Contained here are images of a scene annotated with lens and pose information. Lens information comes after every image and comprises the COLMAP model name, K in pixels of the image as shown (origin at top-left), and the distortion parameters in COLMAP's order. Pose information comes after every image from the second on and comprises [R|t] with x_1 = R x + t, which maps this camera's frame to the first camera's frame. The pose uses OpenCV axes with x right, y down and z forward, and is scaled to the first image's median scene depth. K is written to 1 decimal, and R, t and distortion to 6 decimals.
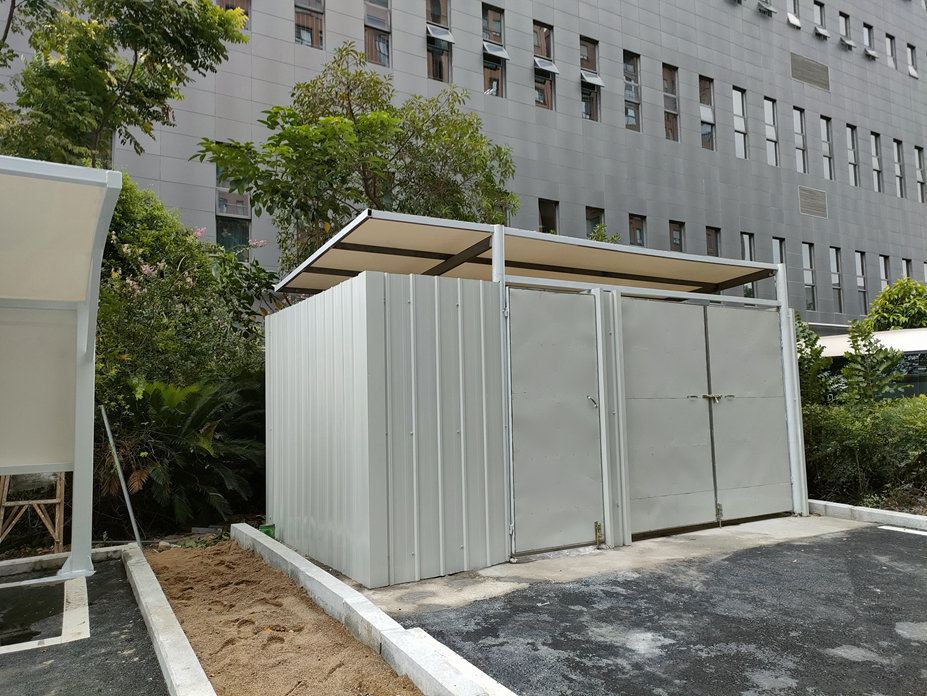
lens RADIAL K [[680.2, 0, 464.1], [0, 680.2, 343.9], [0, 0, 1]] dist [0.036806, -0.027133]
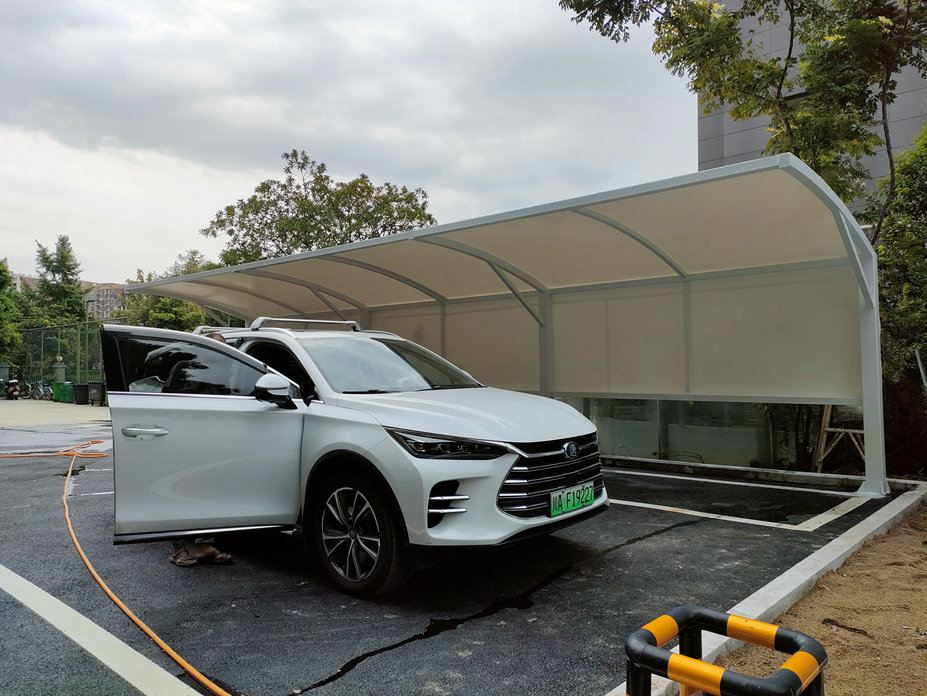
lens RADIAL K [[680.7, 0, 461.5], [0, 680.7, 335.7], [0, 0, 1]] dist [0.023672, -0.008632]
pose [[0.286822, -0.022519, -0.957719, 0.323280], [0.080147, 0.996783, 0.000565, 0.015304], [0.954625, -0.076920, 0.287704, 0.046009]]
